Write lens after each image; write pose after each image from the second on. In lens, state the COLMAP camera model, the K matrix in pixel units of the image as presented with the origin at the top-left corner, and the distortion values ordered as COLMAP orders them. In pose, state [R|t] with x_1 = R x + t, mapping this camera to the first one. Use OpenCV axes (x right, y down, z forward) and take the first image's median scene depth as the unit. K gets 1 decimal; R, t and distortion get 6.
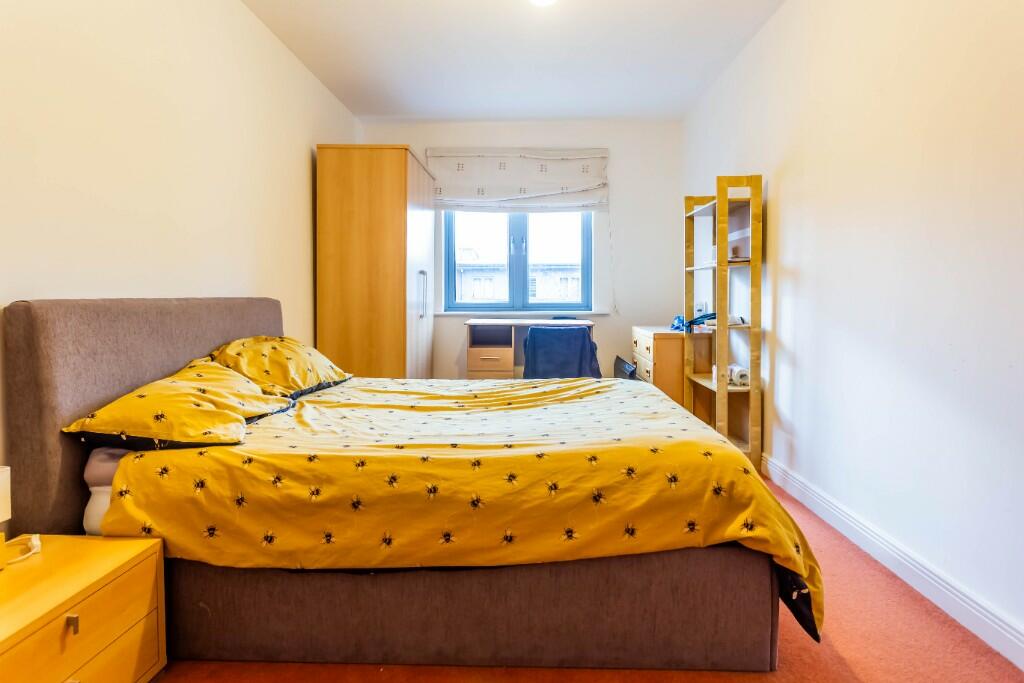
lens RADIAL K [[551.6, 0, 514.8], [0, 551.6, 307.5], [0, 0, 1]] dist [-0.007336, 0.001353]
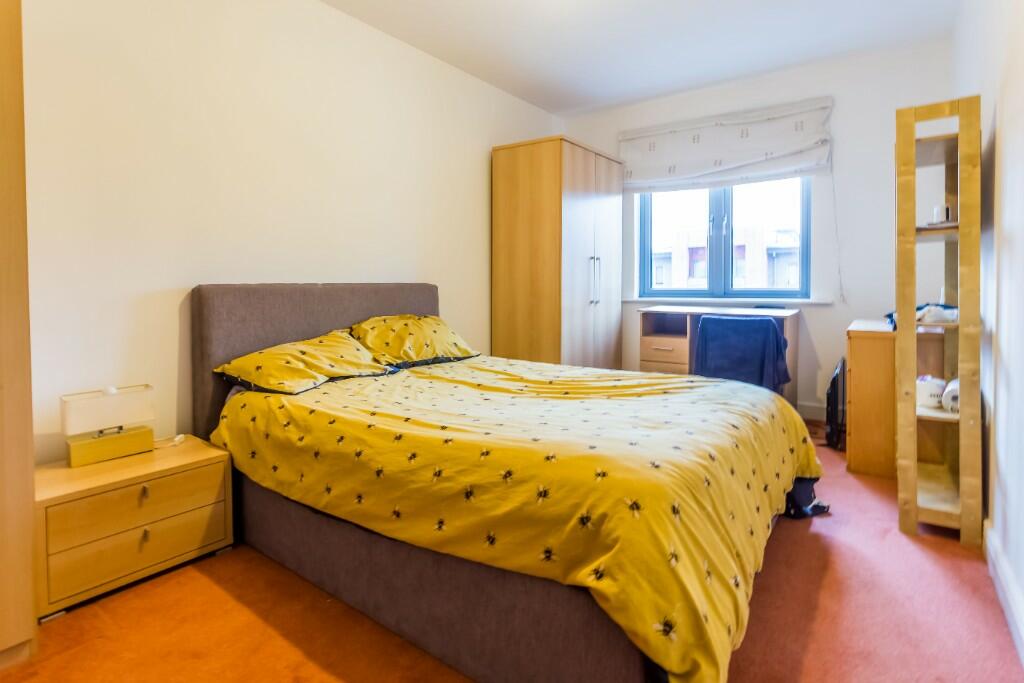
lens RADIAL K [[541.4, 0, 511.4], [0, 541.4, 288.3], [0, 0, 1]] dist [-0.004316, -0.000410]
pose [[0.805025, 0.002386, -0.593236, 0.643703], [-0.009383, 0.999918, -0.008711, 0.002446], [0.593166, 0.012579, 0.804982, 0.256310]]
